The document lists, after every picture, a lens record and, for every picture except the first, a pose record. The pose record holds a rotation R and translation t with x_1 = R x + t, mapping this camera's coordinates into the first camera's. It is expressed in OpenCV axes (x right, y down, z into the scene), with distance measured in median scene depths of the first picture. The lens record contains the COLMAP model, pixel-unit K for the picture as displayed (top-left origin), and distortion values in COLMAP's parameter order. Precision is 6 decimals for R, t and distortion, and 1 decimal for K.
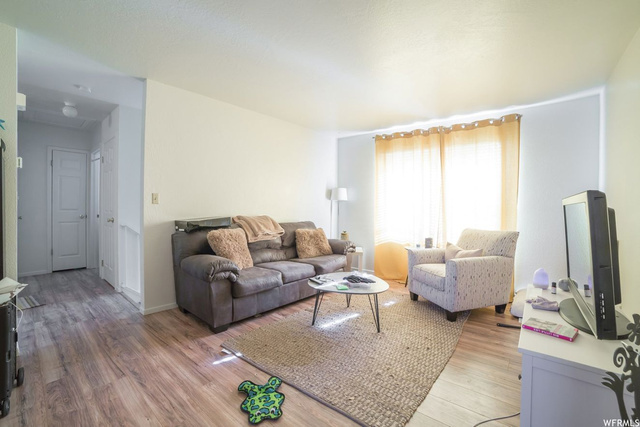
lens RADIAL K [[266.8, 0, 323.6], [0, 266.8, 212.4], [0, 0, 1]] dist [-0.112650, 0.039940]
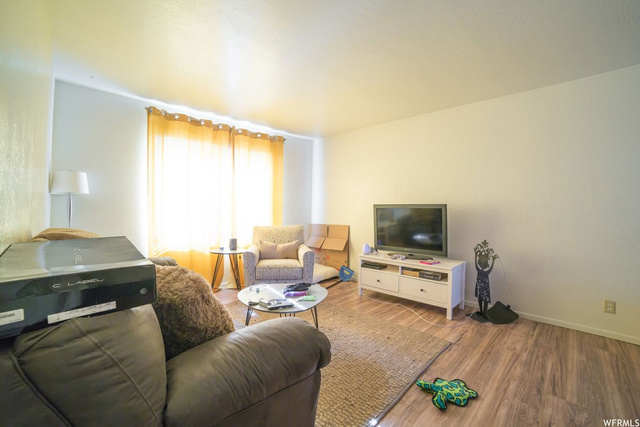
lens RADIAL K [[266.8, 0, 323.6], [0, 266.8, 212.4], [0, 0, 1]] dist [-0.112650, 0.039940]
pose [[0.117410, -0.019384, 0.992894, -0.535092], [0.008112, 0.999795, 0.018560, -0.015652], [-0.993050, 0.005875, 0.117543, 0.556435]]
